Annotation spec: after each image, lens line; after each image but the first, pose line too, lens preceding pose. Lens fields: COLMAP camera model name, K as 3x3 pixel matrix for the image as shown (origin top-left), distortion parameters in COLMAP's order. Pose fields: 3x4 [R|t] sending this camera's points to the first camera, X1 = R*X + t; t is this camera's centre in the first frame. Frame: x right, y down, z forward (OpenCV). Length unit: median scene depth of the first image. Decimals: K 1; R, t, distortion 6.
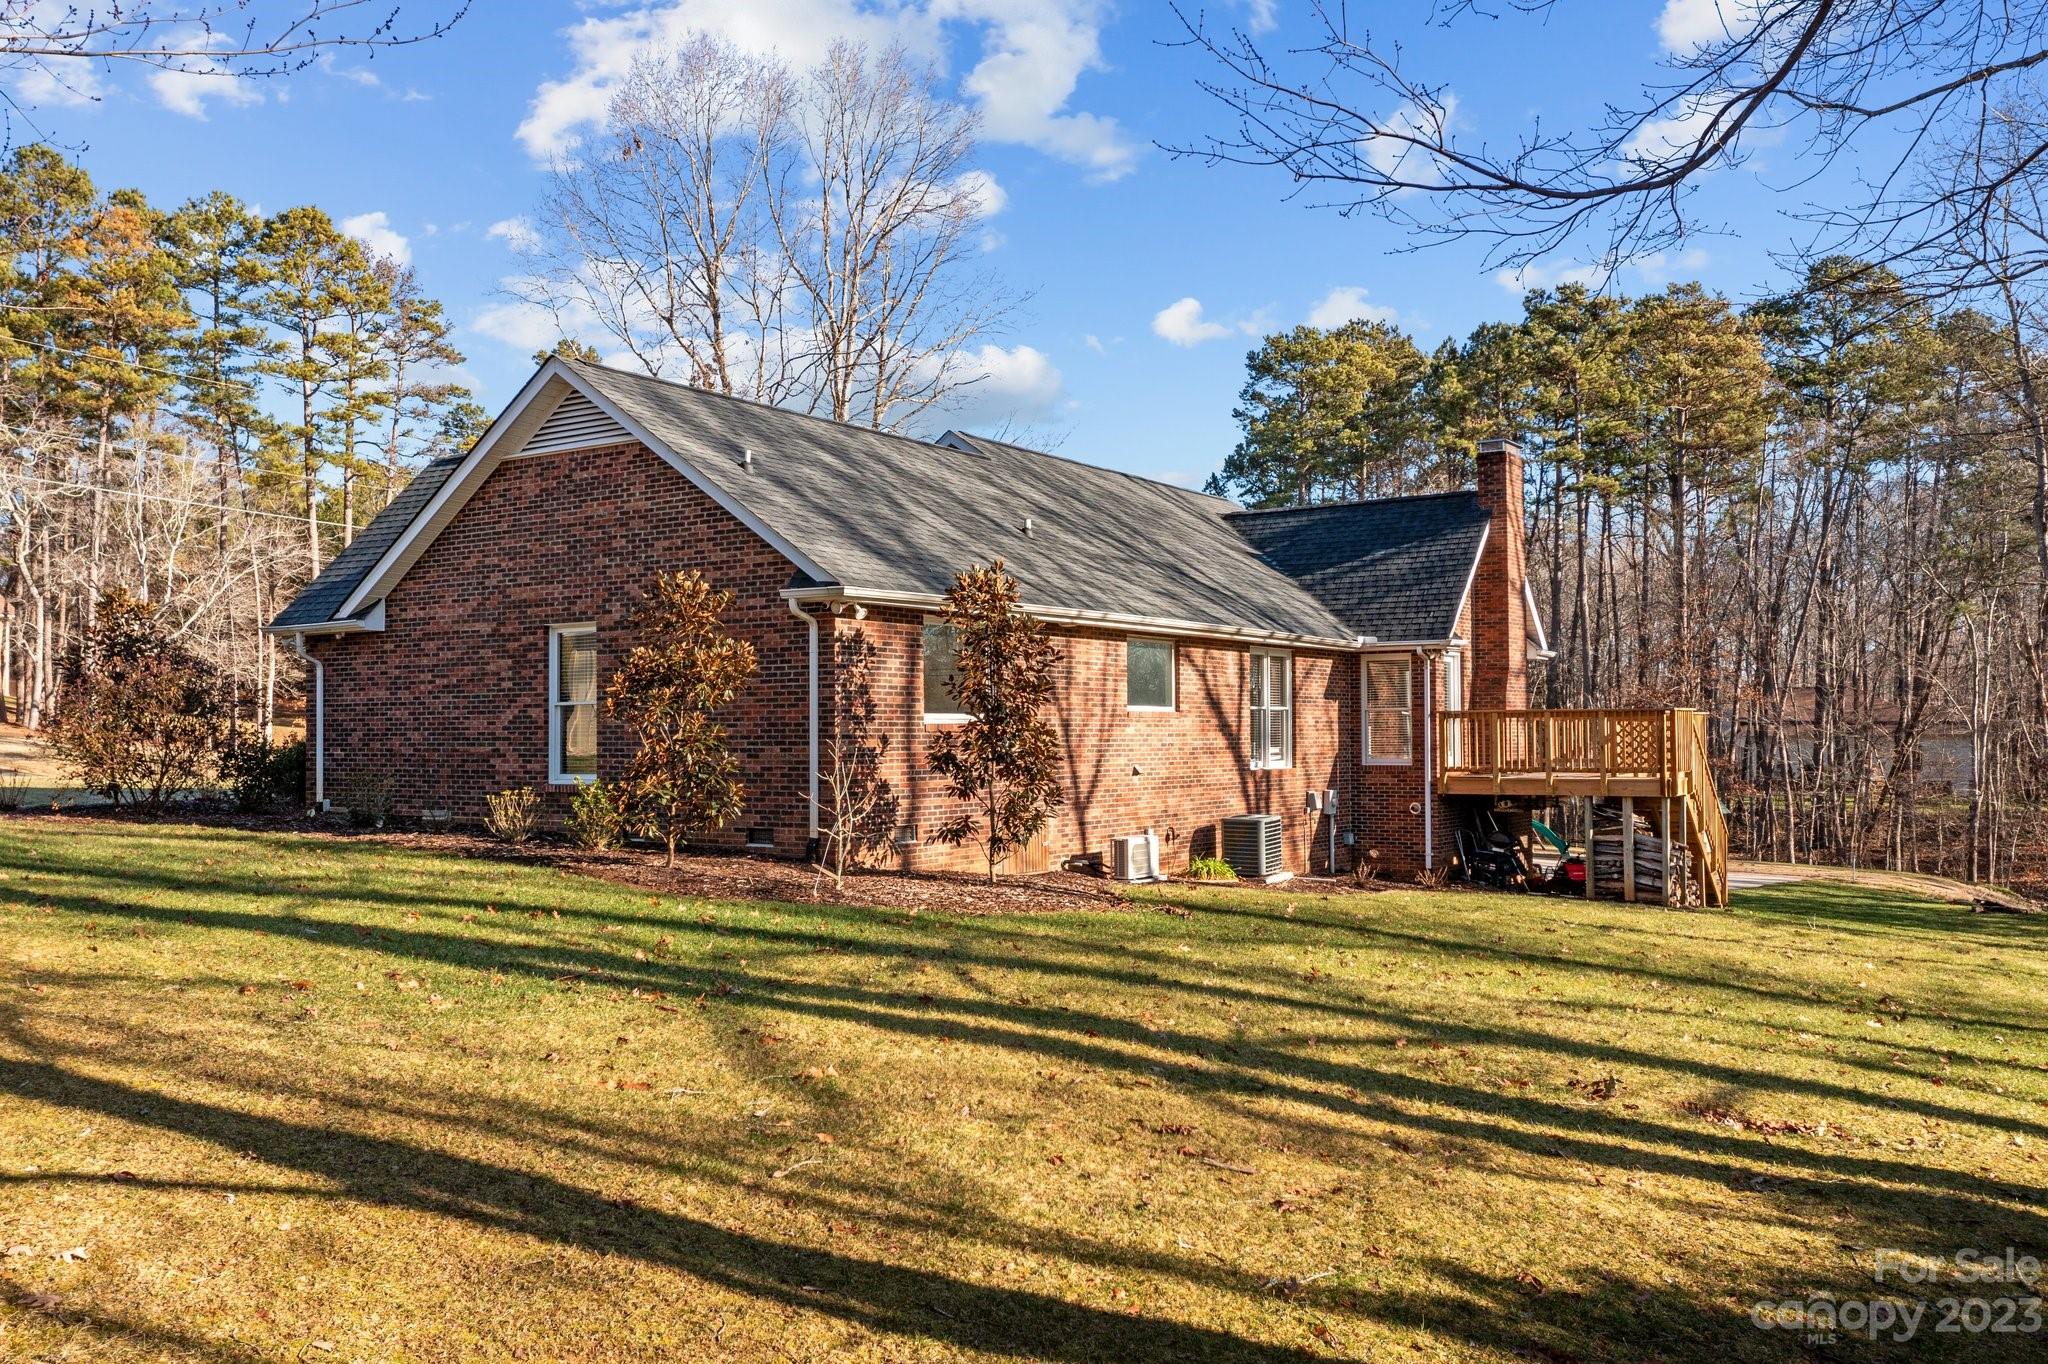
lens RADIAL K [[1651.0, 0, 1037.8], [0, 1651.0, 688.4], [0, 0, 1]] dist [-0.009422, 0.038727]
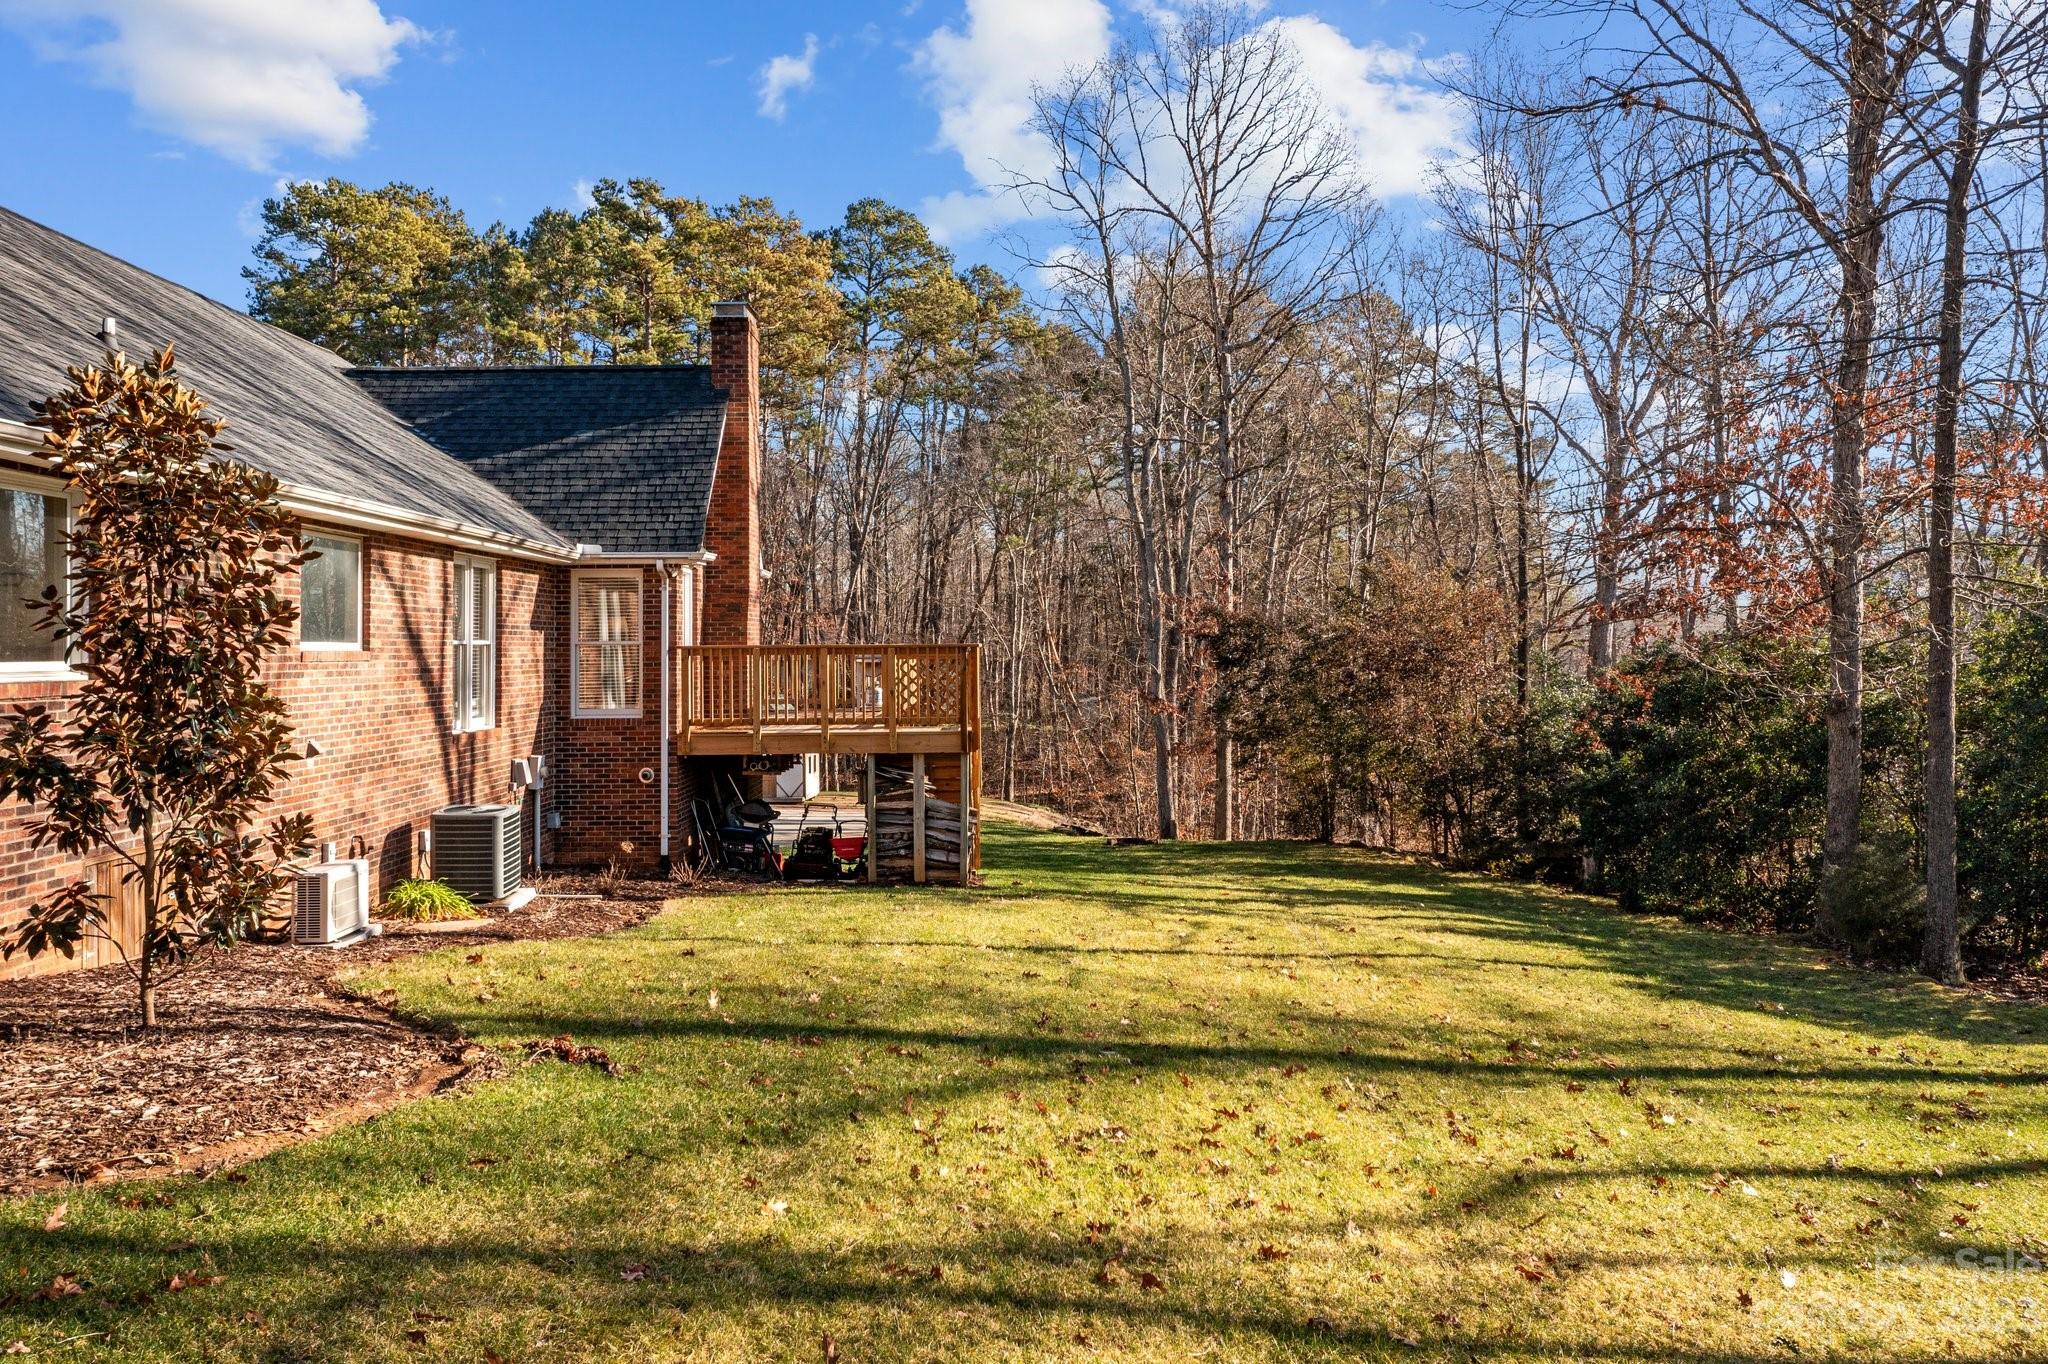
lens RADIAL K [[1651.0, 0, 1024.1], [0, 1651.0, 590.5], [0, 0, 1]] dist [-0.009422, 0.038727]
pose [[0.825901, 0.020025, 0.563460, -0.055317], [-0.013489, 0.999785, -0.015759, -0.002058], [-0.563654, 0.005415, 0.825993, 0.288778]]
